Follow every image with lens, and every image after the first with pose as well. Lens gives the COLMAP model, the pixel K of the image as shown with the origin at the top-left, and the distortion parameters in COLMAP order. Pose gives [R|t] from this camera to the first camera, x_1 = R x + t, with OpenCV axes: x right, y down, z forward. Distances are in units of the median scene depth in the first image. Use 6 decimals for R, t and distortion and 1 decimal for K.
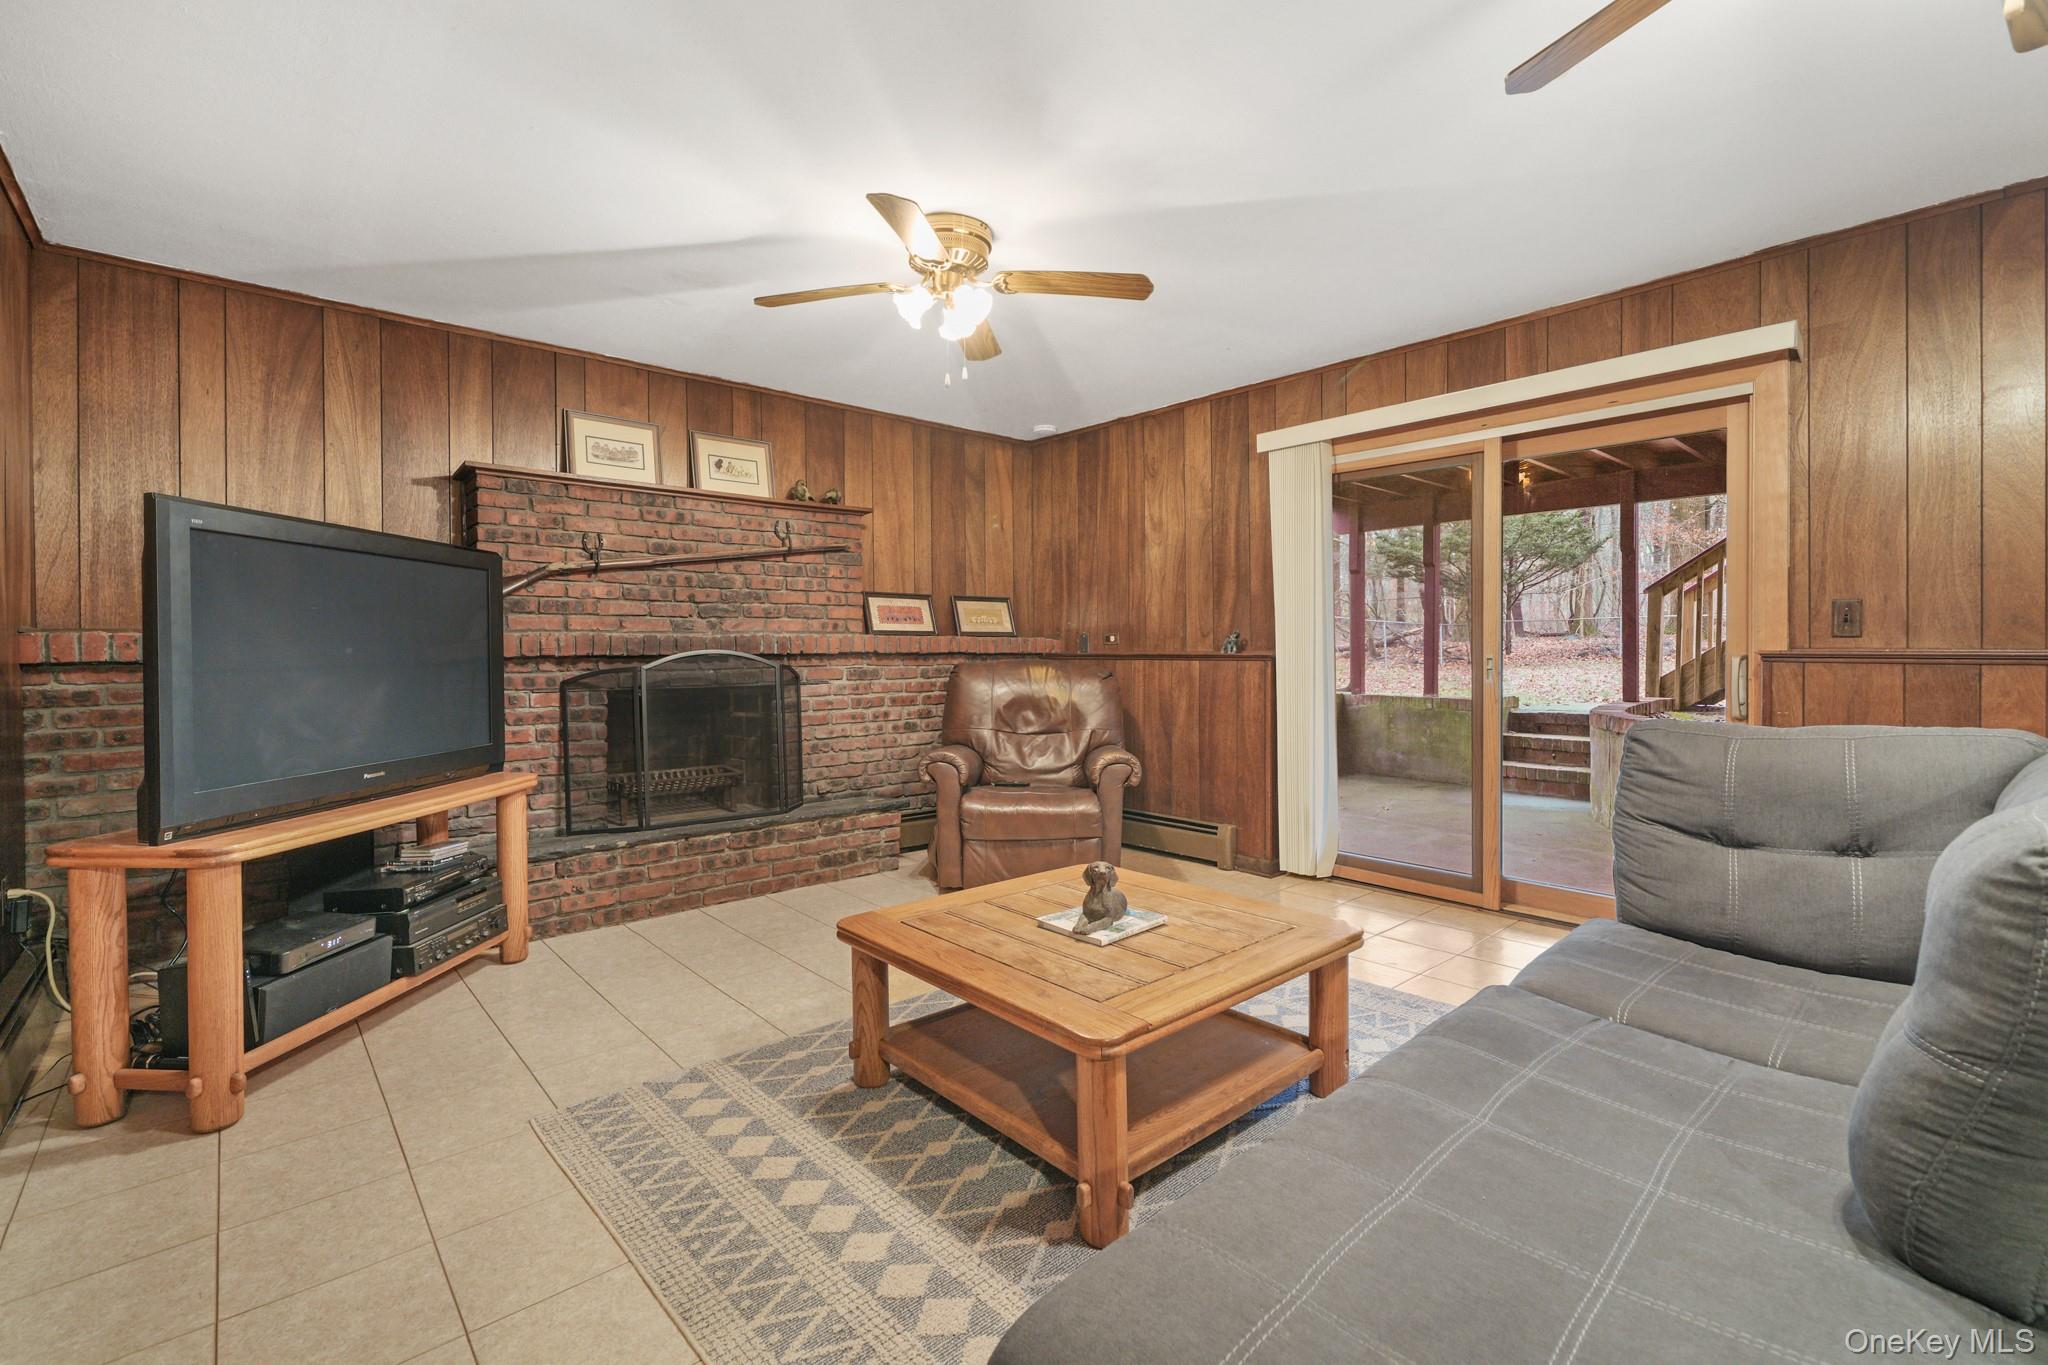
lens RADIAL K [[902.8, 0, 1013.0], [0, 902.8, 637.7], [0, 0, 1]] dist [-0.000627, -0.000105]
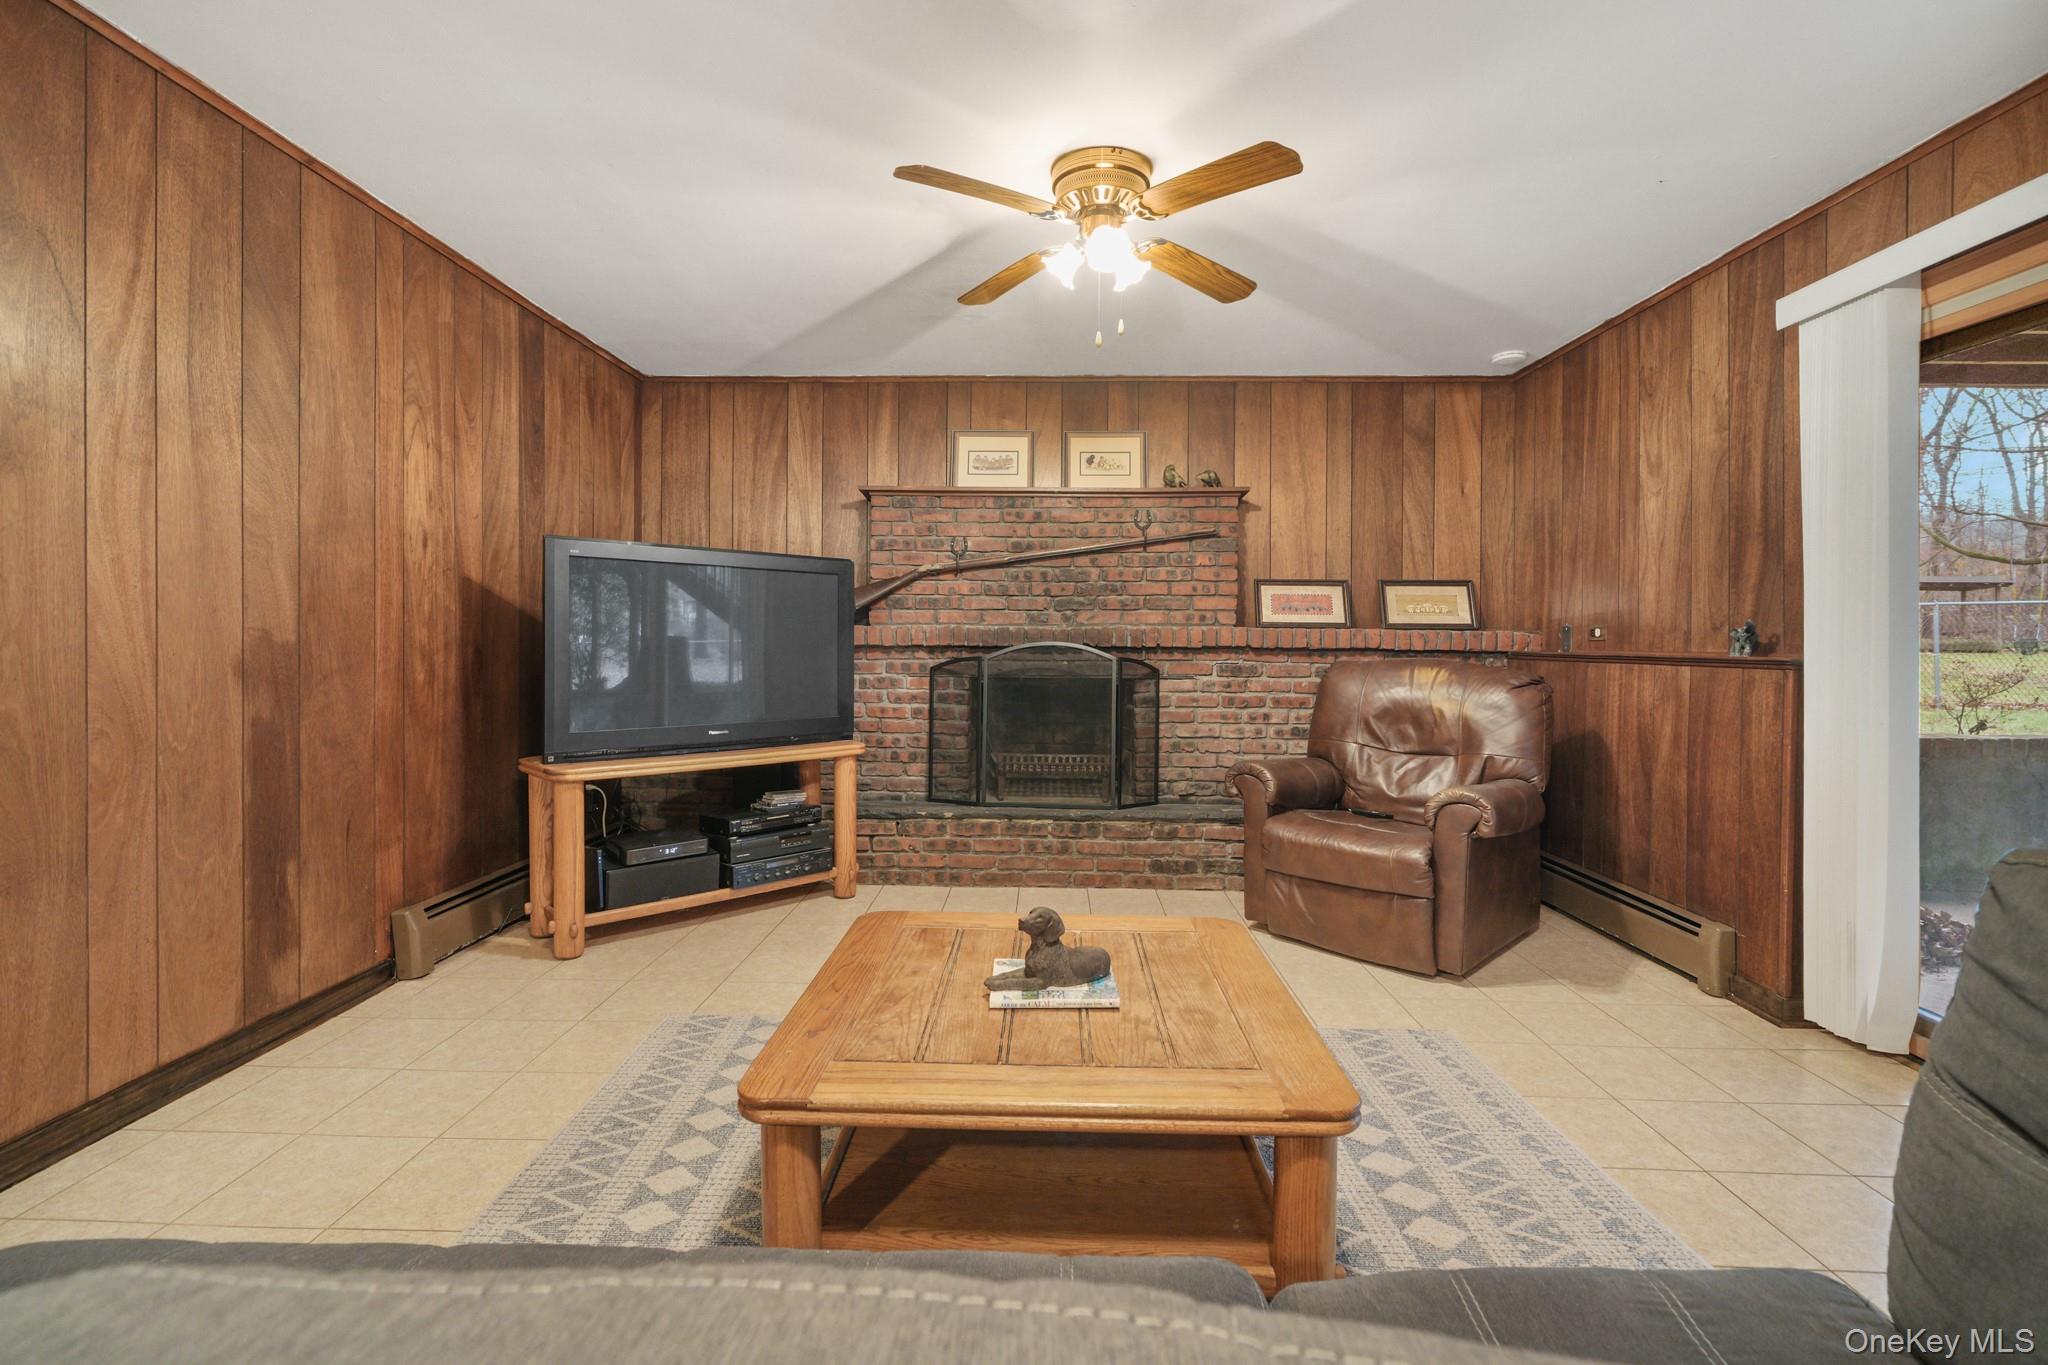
lens RADIAL K [[902.8, 0, 1013.0], [0, 902.8, 637.7], [0, 0, 1]] dist [-0.000627, -0.000105]
pose [[0.729250, 0.007877, -0.684202, 0.310354], [-0.002473, 0.999958, 0.008876, -0.000252], [0.684243, -0.004781, 0.729239, 0.194909]]
